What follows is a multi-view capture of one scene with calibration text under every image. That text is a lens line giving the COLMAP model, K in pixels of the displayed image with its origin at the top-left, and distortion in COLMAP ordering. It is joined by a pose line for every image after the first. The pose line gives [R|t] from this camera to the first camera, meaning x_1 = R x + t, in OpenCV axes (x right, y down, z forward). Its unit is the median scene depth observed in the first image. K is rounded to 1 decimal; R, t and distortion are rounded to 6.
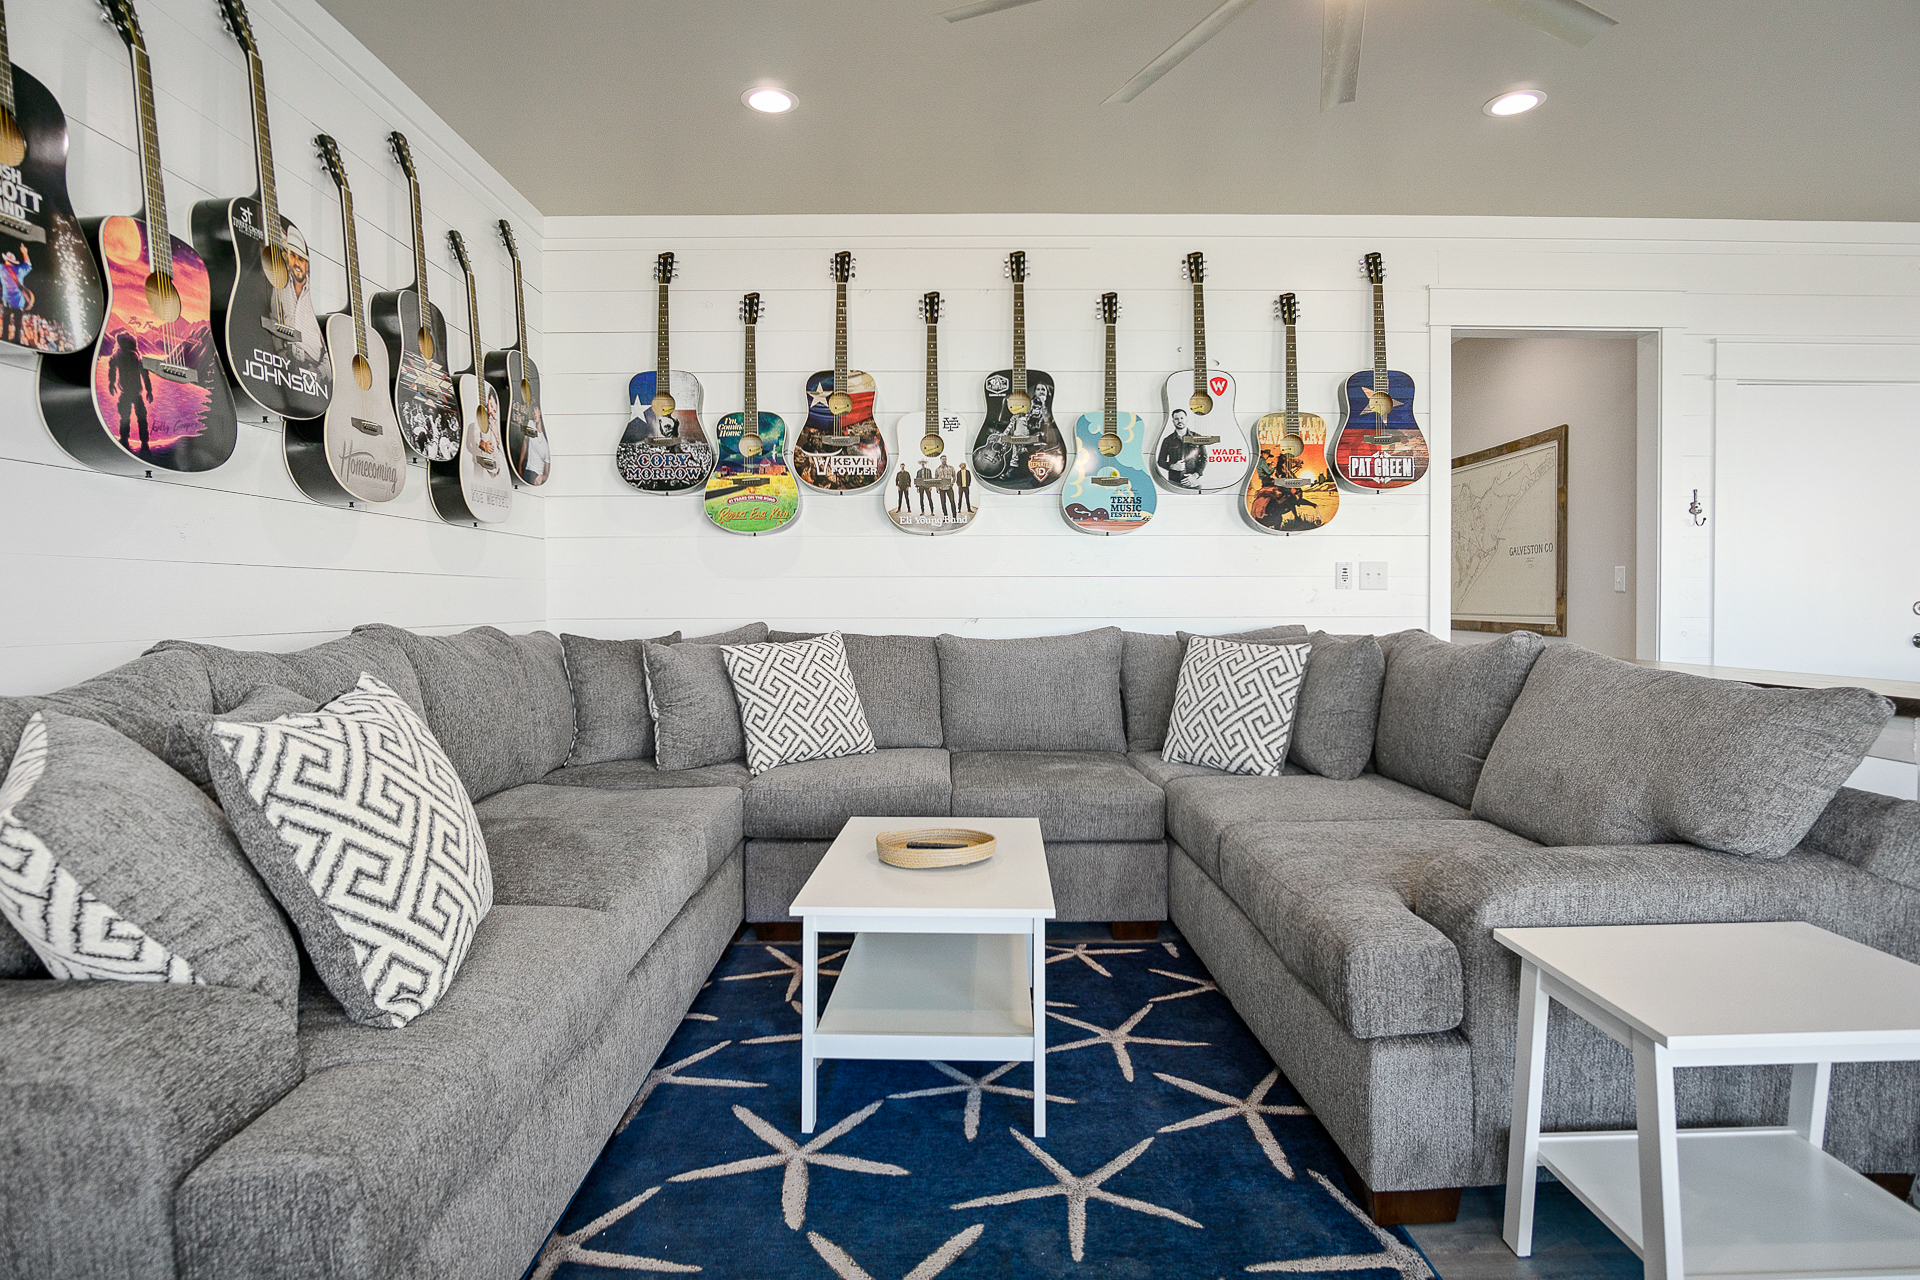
lens RADIAL K [[1019.2, 0, 941.6], [0, 1019.2, 634.5], [0, 0, 1]] dist [-0.027819, 0.003430]
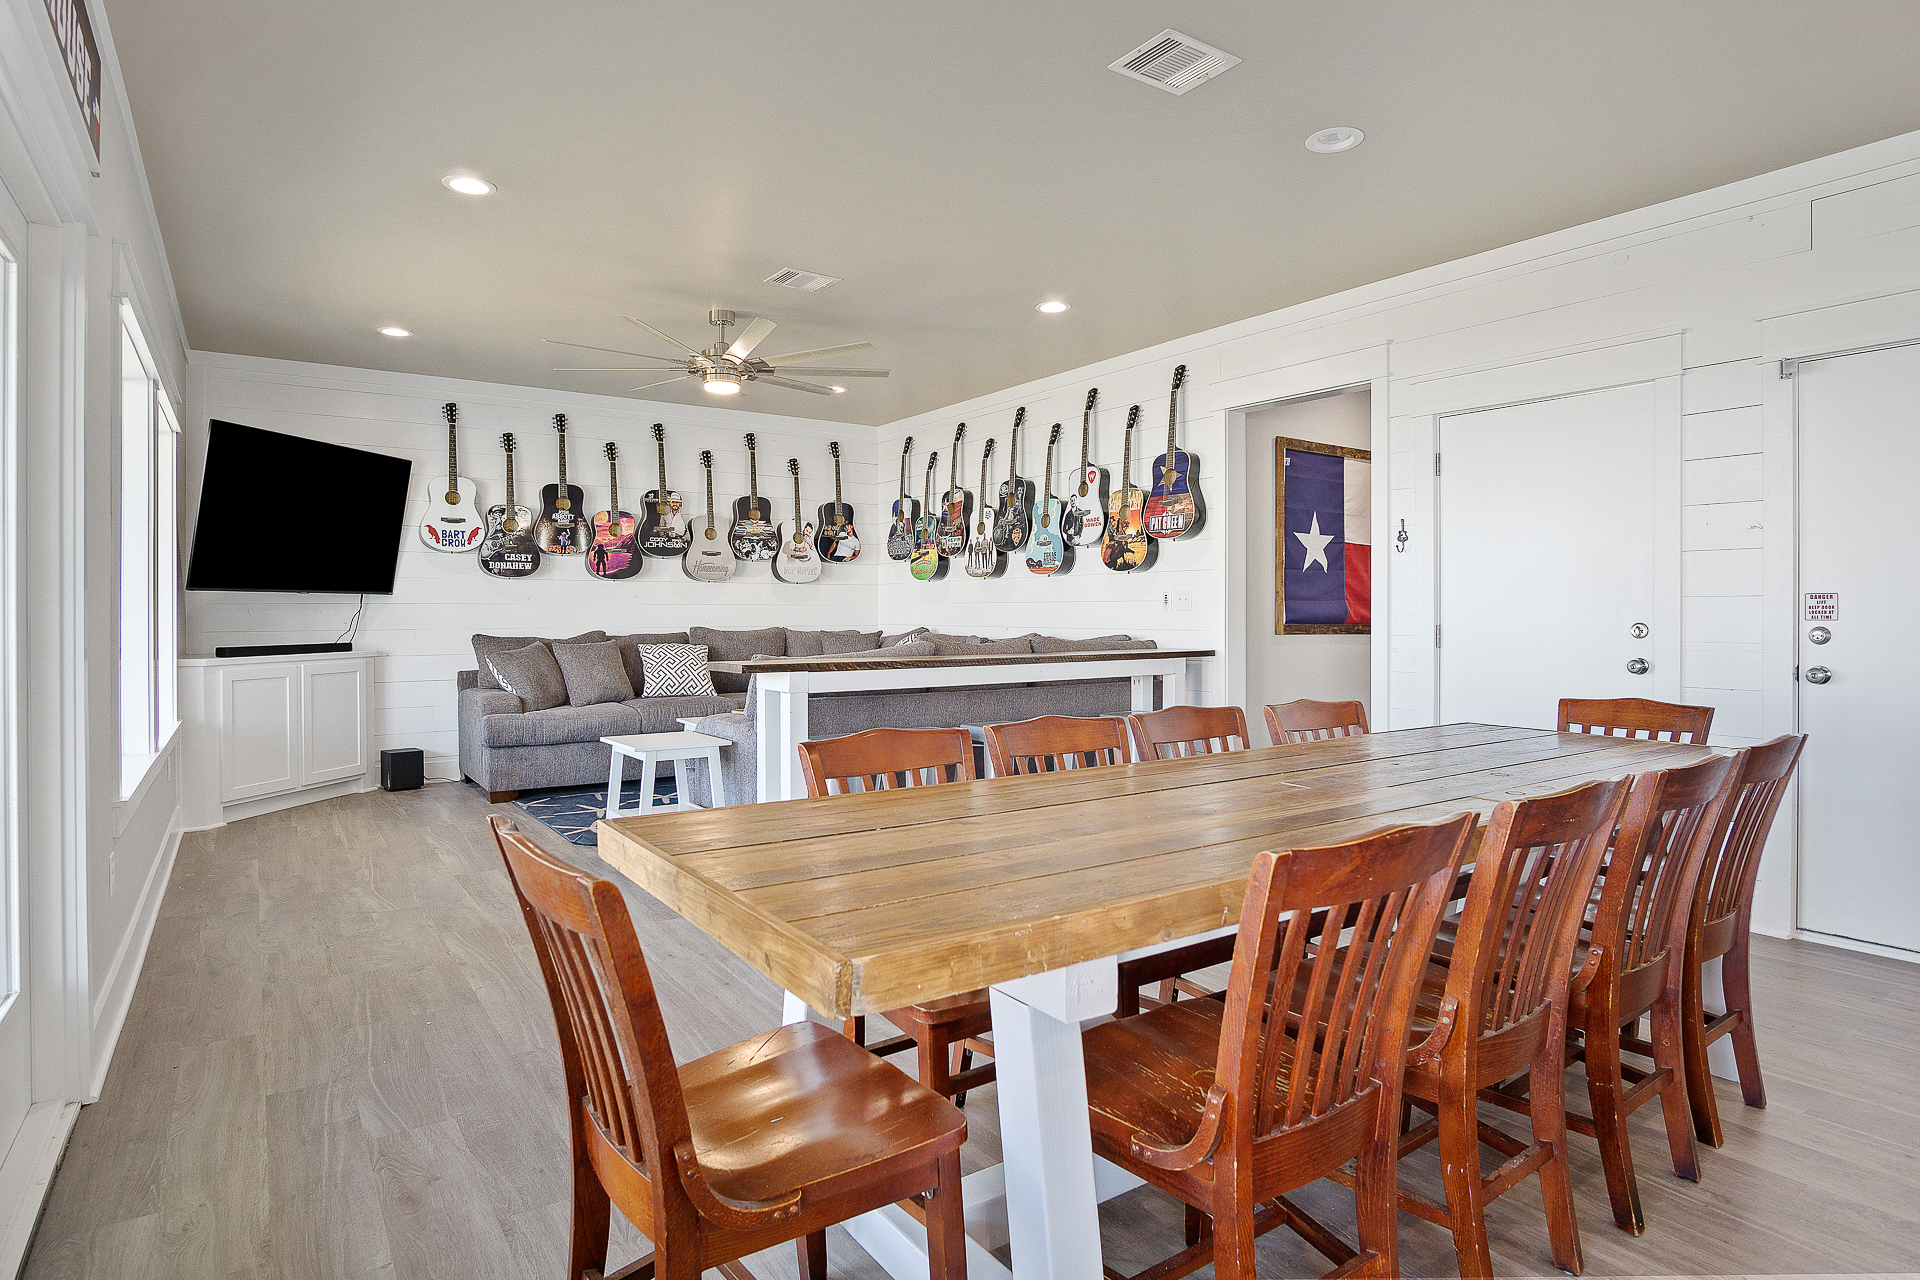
lens RADIAL K [[1019.2, 0, 952.1], [0, 1019.2, 621.8], [0, 0, 1]] dist [-0.027819, 0.003430]
pose [[0.576103, 0.008870, -0.817329, 1.400551], [-0.028309, 0.999558, -0.009107, -0.008132], [0.816887, 0.028384, 0.576099, -0.040500]]
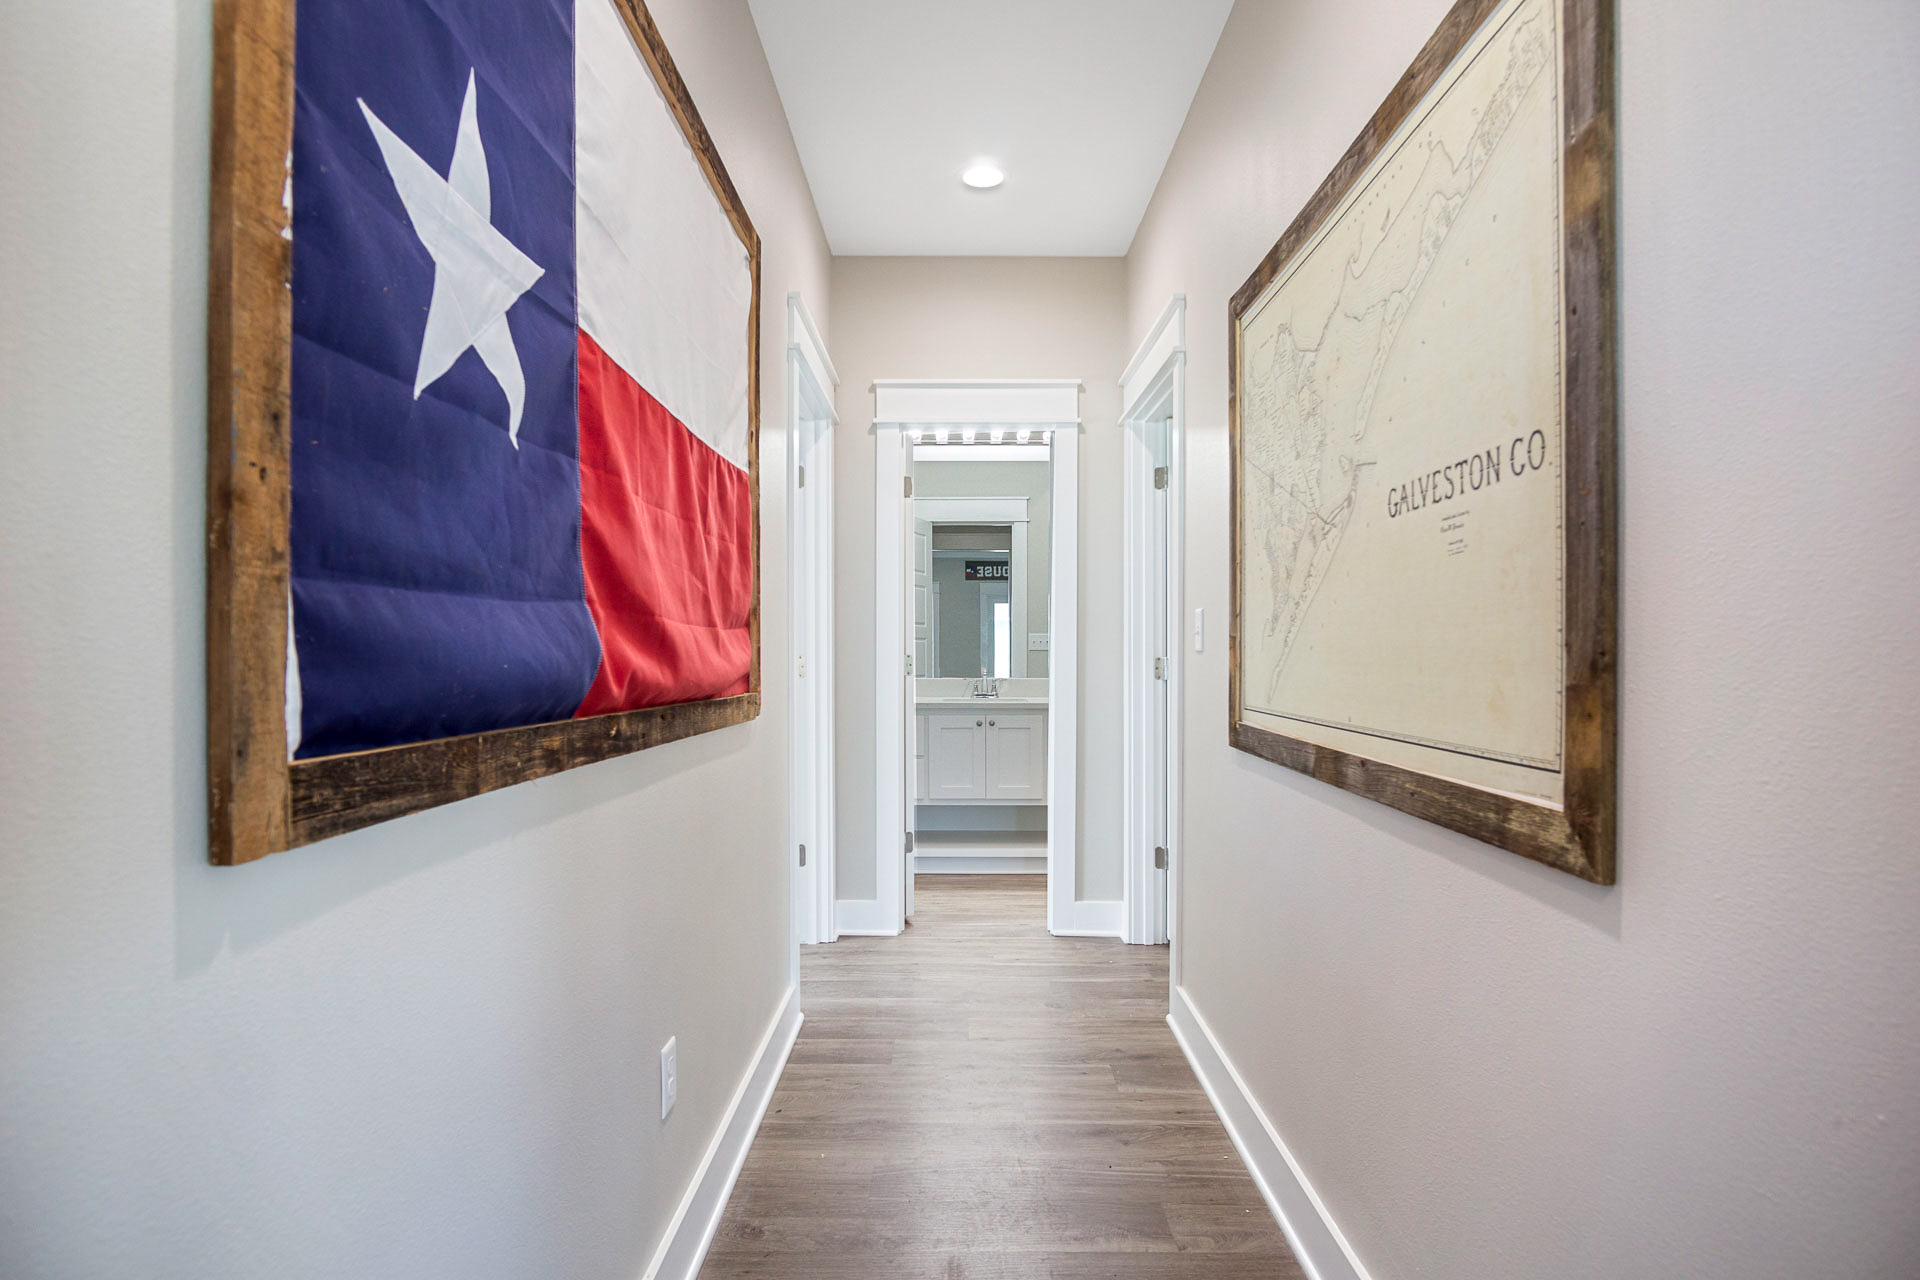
lens RADIAL K [[1019.2, 0, 964.7], [0, 1019.2, 679.1], [0, 0, 1]] dist [-0.027819, 0.003430]
pose [[0.999704, 0.000863, 0.024323, 0.604136], [-0.000662, 0.999966, -0.008251, -0.044529], [-0.024330, 0.008233, 0.999670, 0.999324]]
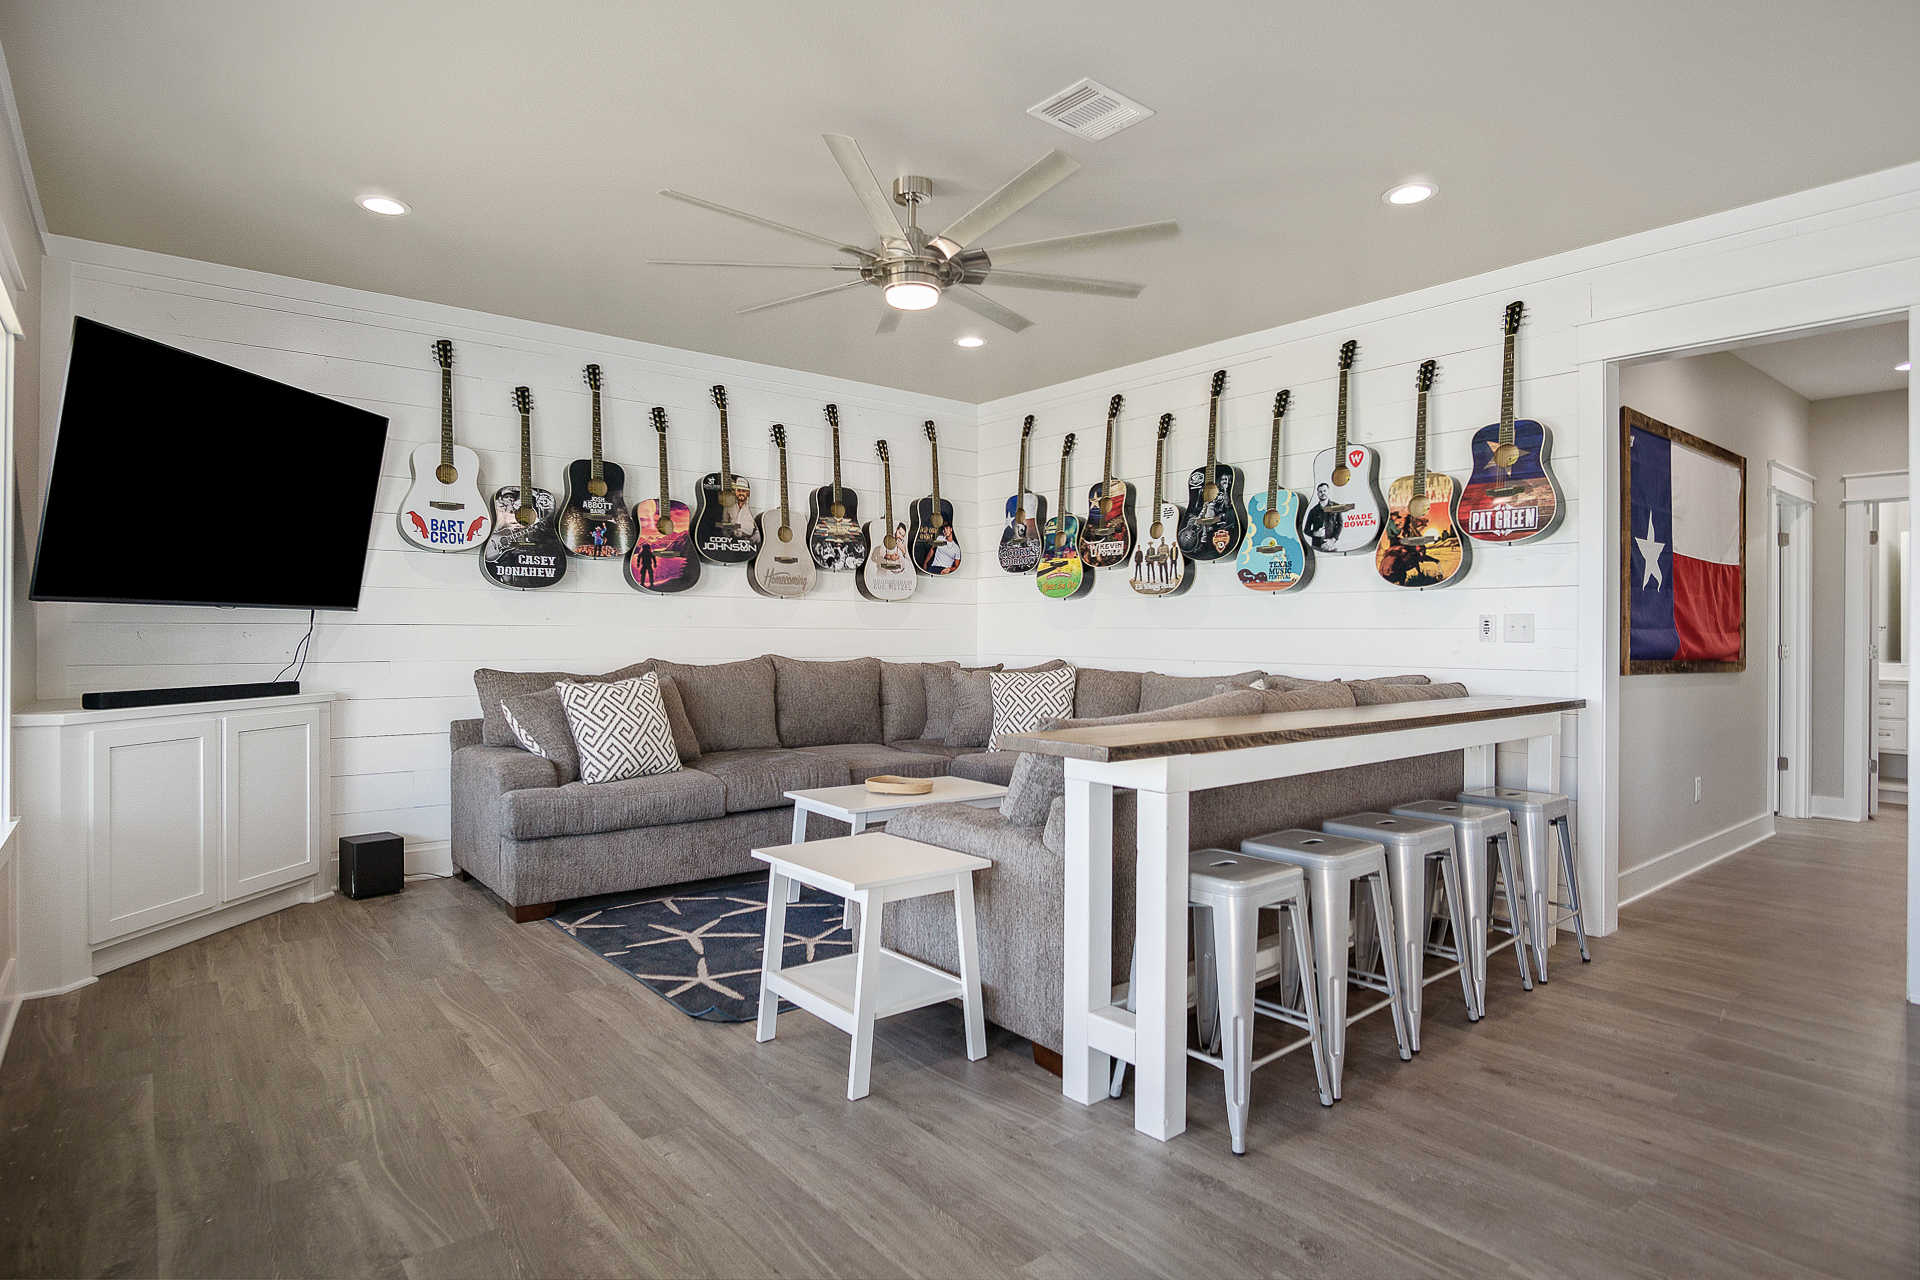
lens RADIAL K [[1019.2, 0, 956.0], [0, 1019.2, 635.8], [0, 0, 1]] dist [-0.027819, 0.003430]
pose [[0.635728, 0.006669, -0.771884, 0.856345], [-0.033438, 0.999262, -0.018906, -0.014361], [0.771189, 0.037830, 0.635482, -0.039442]]
